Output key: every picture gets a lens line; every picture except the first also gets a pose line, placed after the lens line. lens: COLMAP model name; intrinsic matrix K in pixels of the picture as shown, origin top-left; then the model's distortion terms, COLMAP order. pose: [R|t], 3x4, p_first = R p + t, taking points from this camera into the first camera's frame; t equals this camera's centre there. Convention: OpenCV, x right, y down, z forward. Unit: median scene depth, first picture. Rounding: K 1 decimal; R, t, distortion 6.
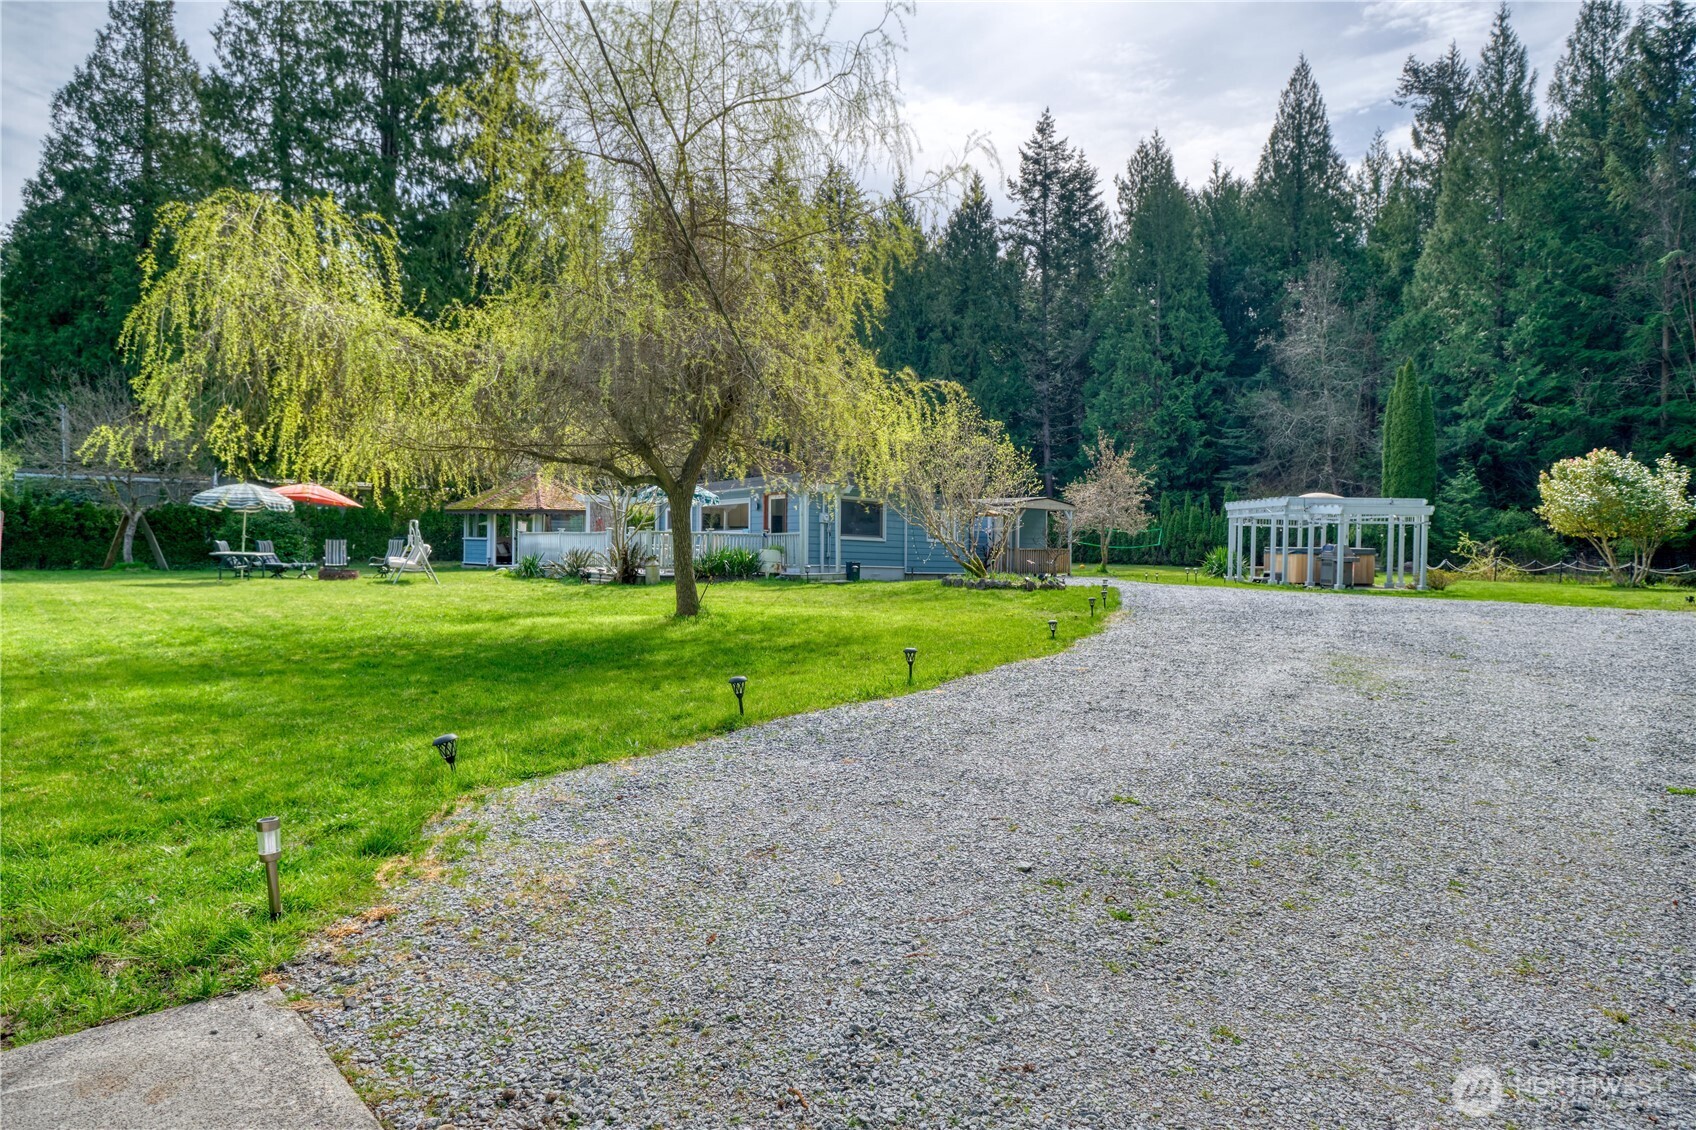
lens RADIAL K [[982.8, 0, 845.3], [0, 982.8, 565.2], [0, 0, 1]] dist [-0.001279, -0.007950]
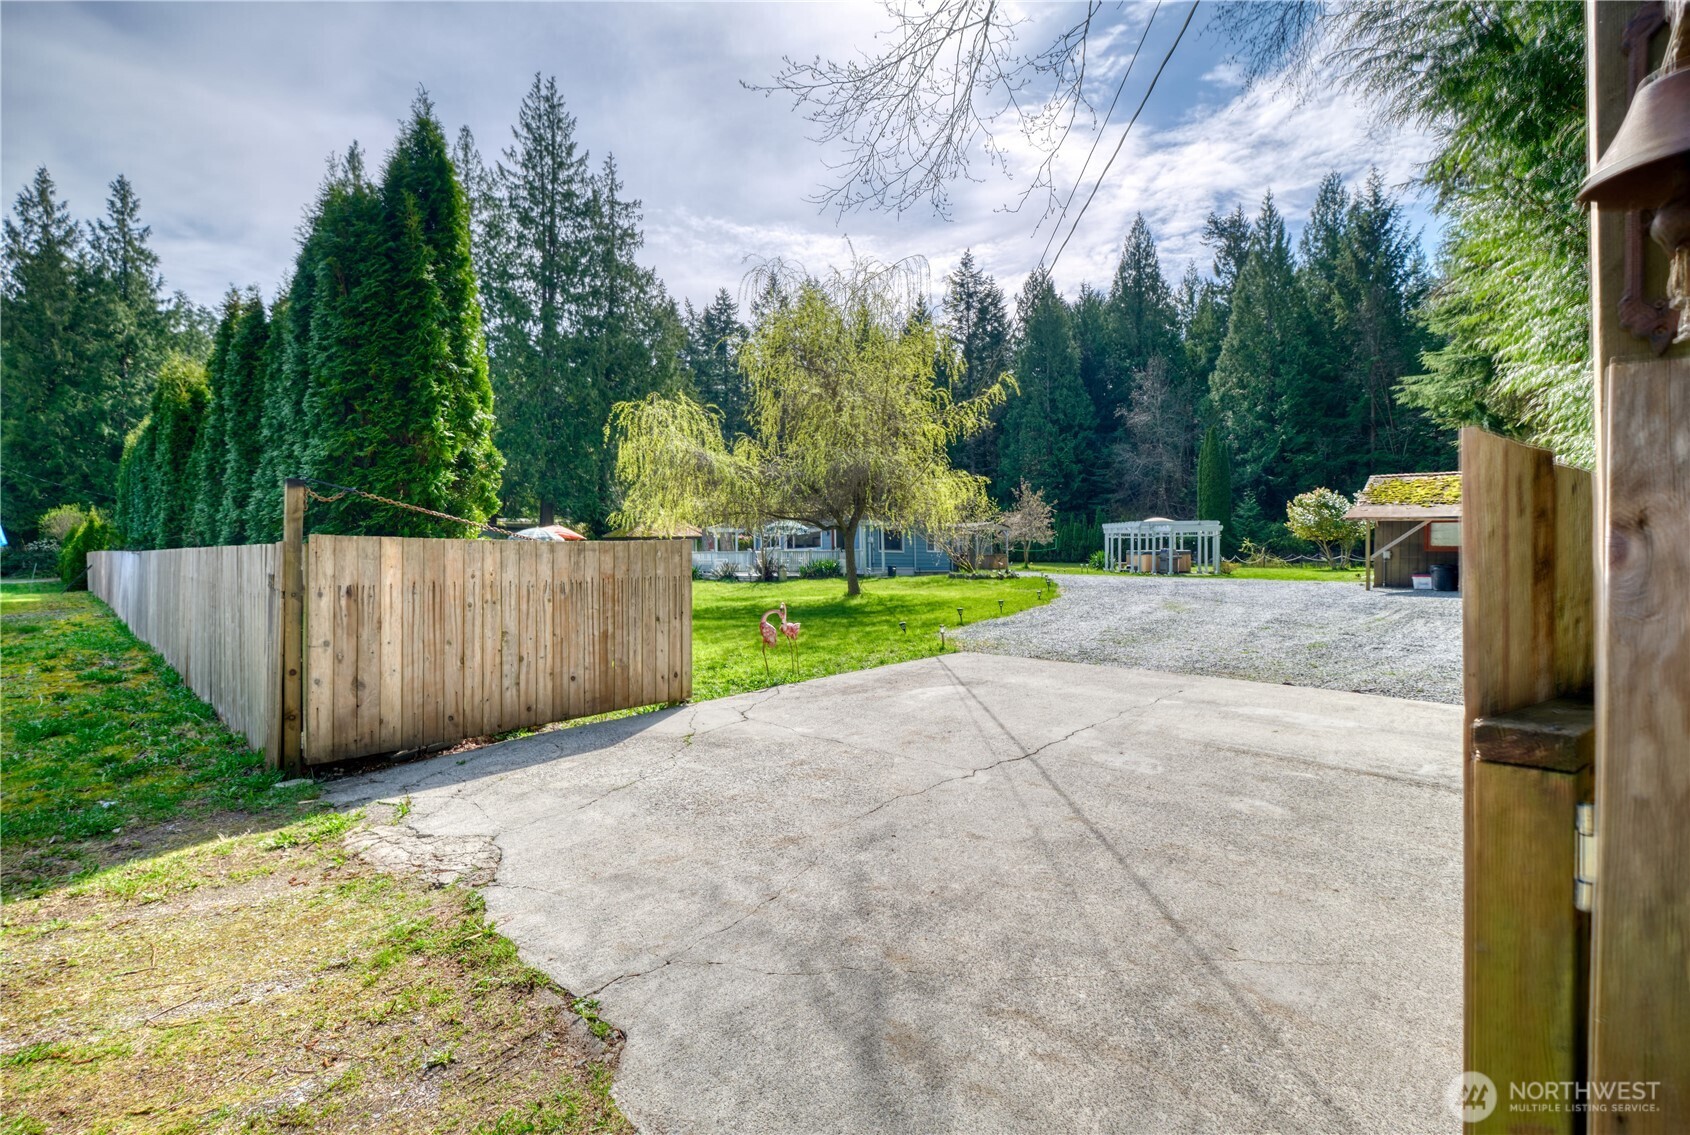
lens RADIAL K [[739.1, 0, 848.5], [0, 739.1, 563.7], [0, 0, 1]] dist [-0.001110, 0.000365]
pose [[0.998386, -0.023560, 0.051680, -0.057981], [0.023720, 0.999716, -0.002490, -0.002345], [-0.051606, 0.003712, 0.998661, -0.119953]]
